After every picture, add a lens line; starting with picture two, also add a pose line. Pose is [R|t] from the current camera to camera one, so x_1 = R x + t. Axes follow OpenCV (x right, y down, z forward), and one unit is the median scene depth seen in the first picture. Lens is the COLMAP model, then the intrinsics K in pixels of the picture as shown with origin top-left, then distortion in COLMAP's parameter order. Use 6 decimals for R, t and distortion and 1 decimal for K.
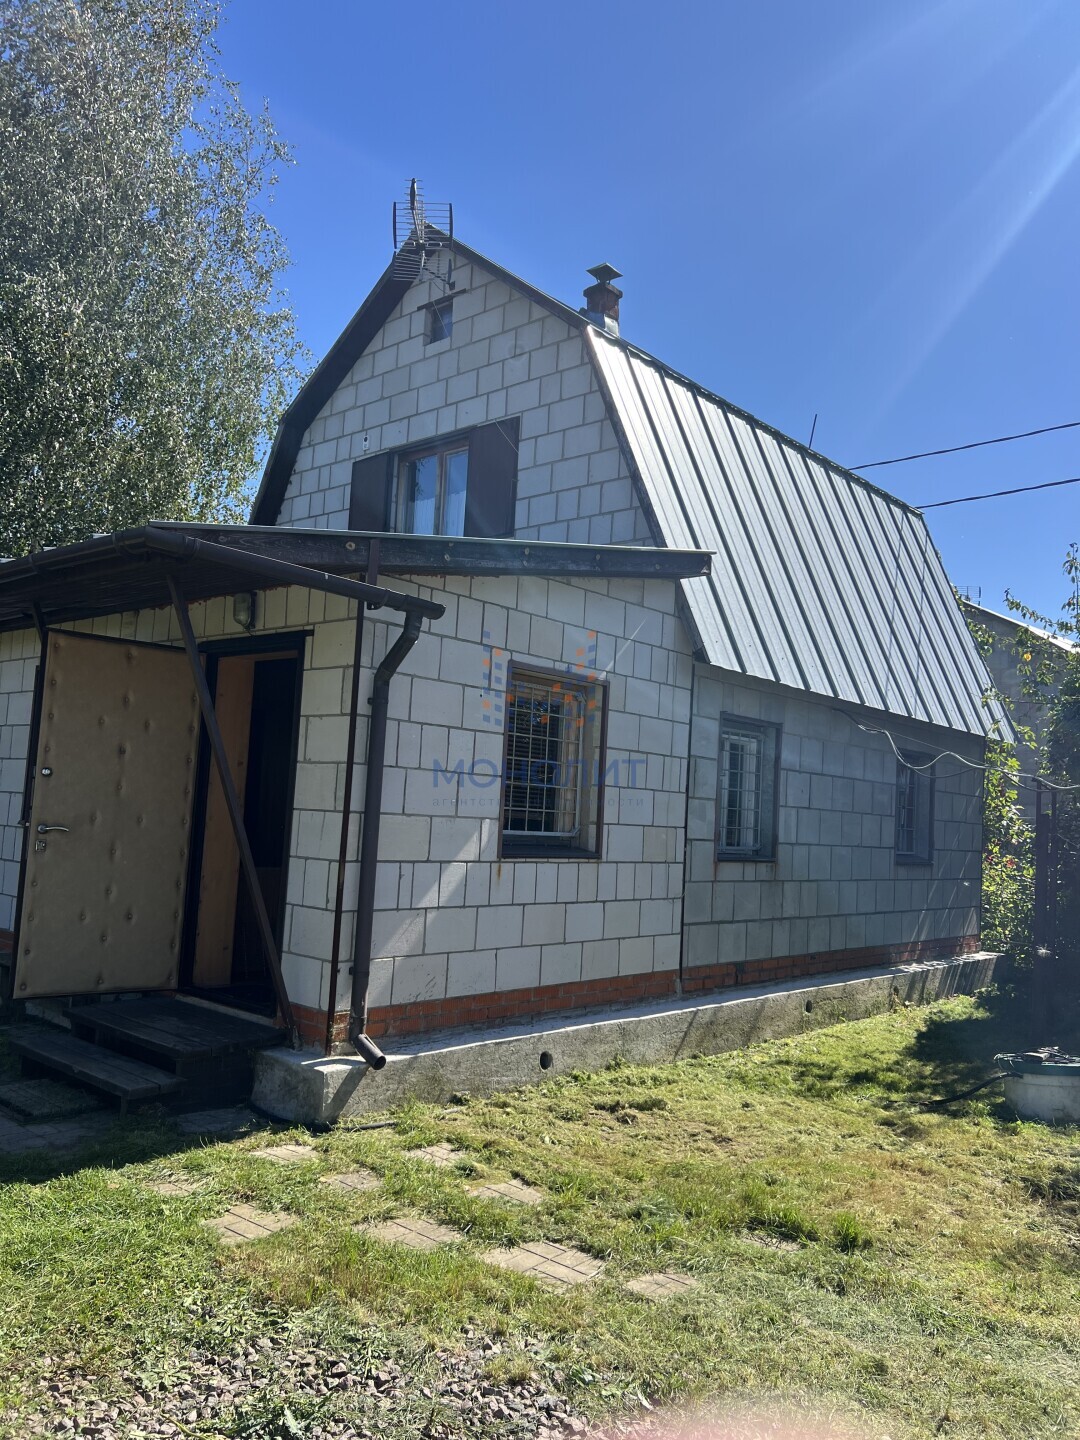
lens RADIAL K [[1092.8, 0, 555.4], [0, 1092.8, 712.7], [0, 0, 1]] dist [0.102828, -0.164931]
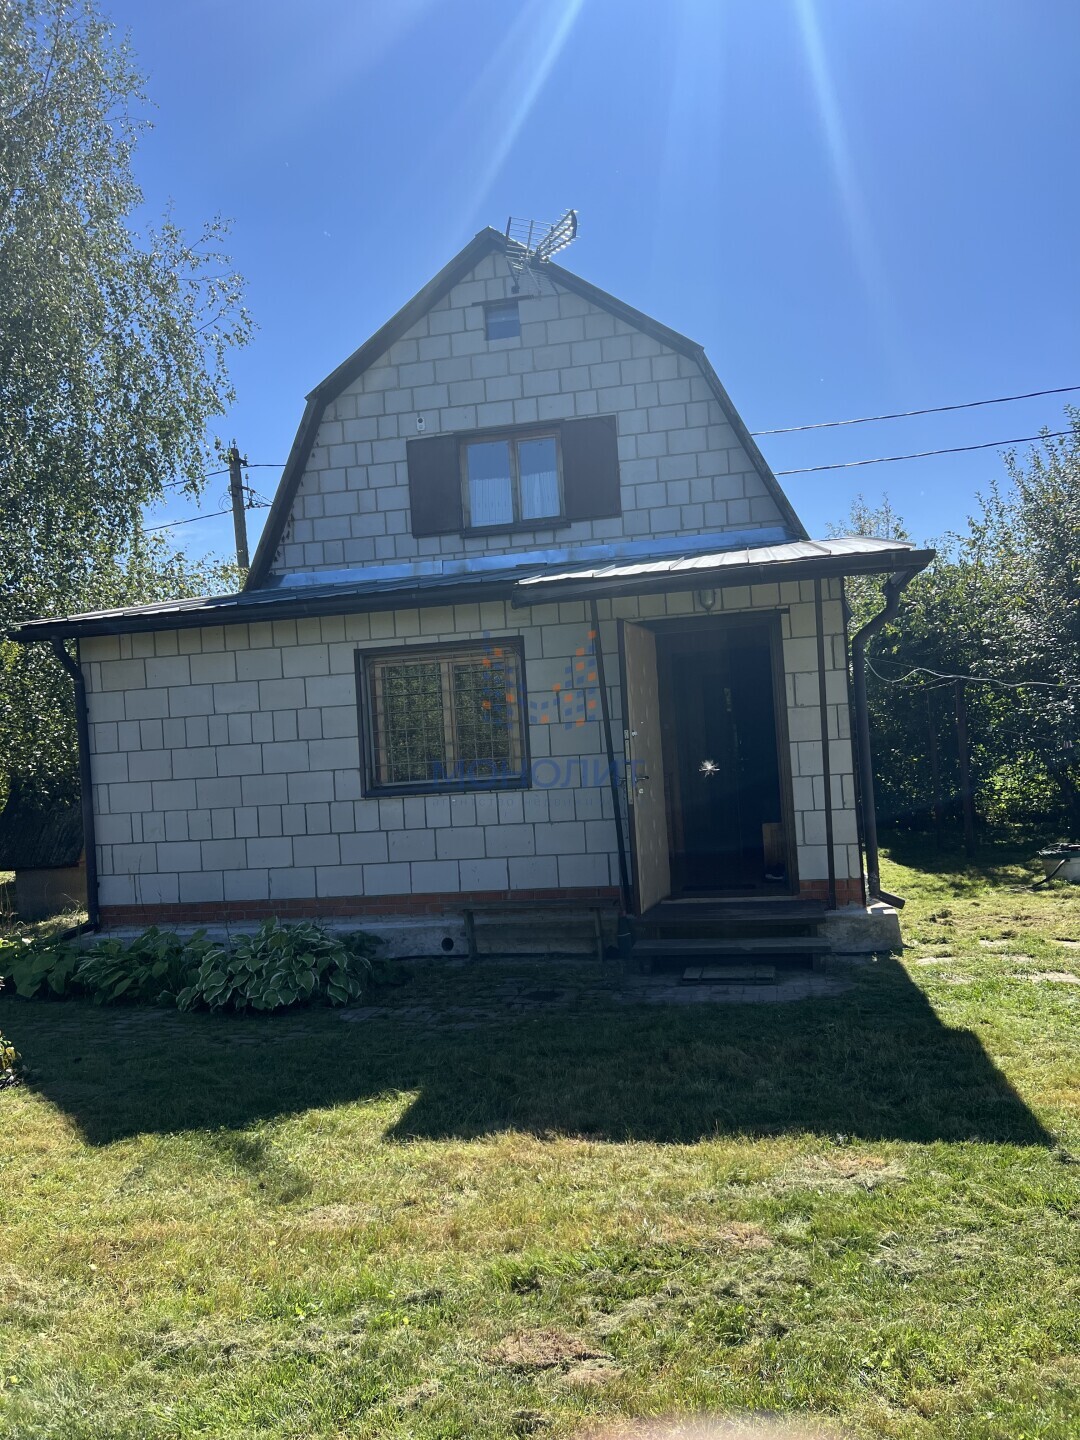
lens RADIAL K [[1092.8, 0, 555.4], [0, 1092.8, 712.7], [0, 0, 1]] dist [0.102828, -0.164931]
pose [[0.859441, -0.090669, 0.503131, -0.935915], [0.060513, 0.995271, 0.075990, -0.055500], [-0.507641, -0.034863, 0.860863, -0.009426]]
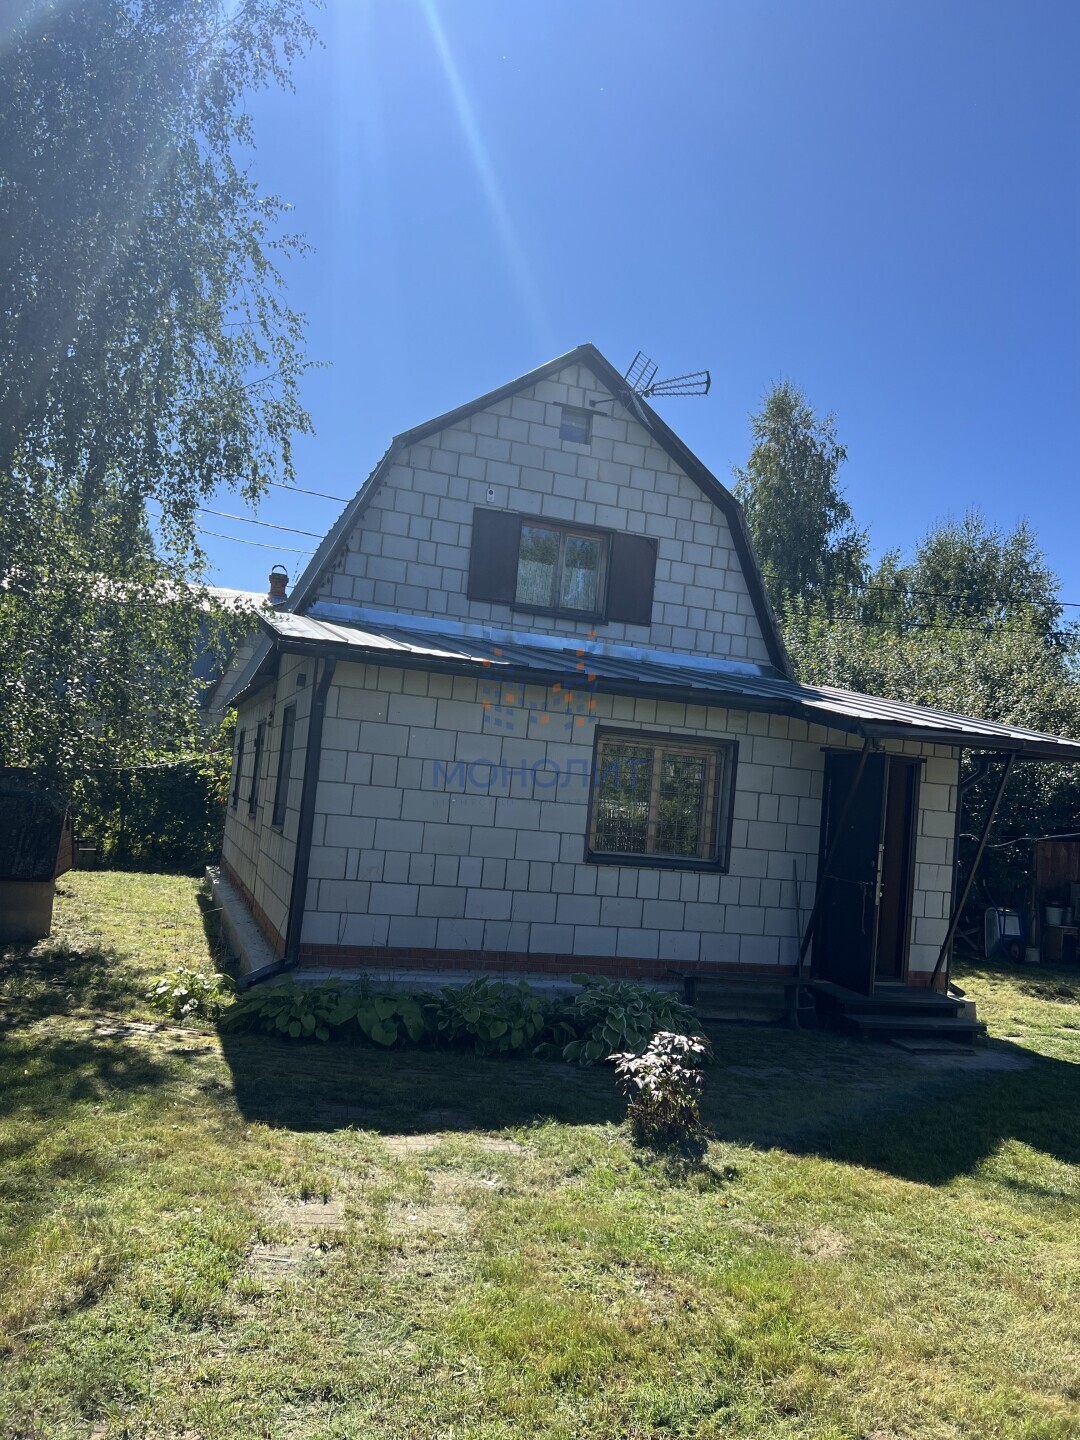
lens RADIAL K [[1092.8, 0, 555.4], [0, 1092.8, 712.7], [0, 0, 1]] dist [0.102828, -0.164931]
pose [[0.490491, 0.064536, 0.869053, -1.646578], [-0.144309, 0.989501, 0.007967, -0.063434], [-0.859415, -0.129320, 0.494654, 0.531176]]
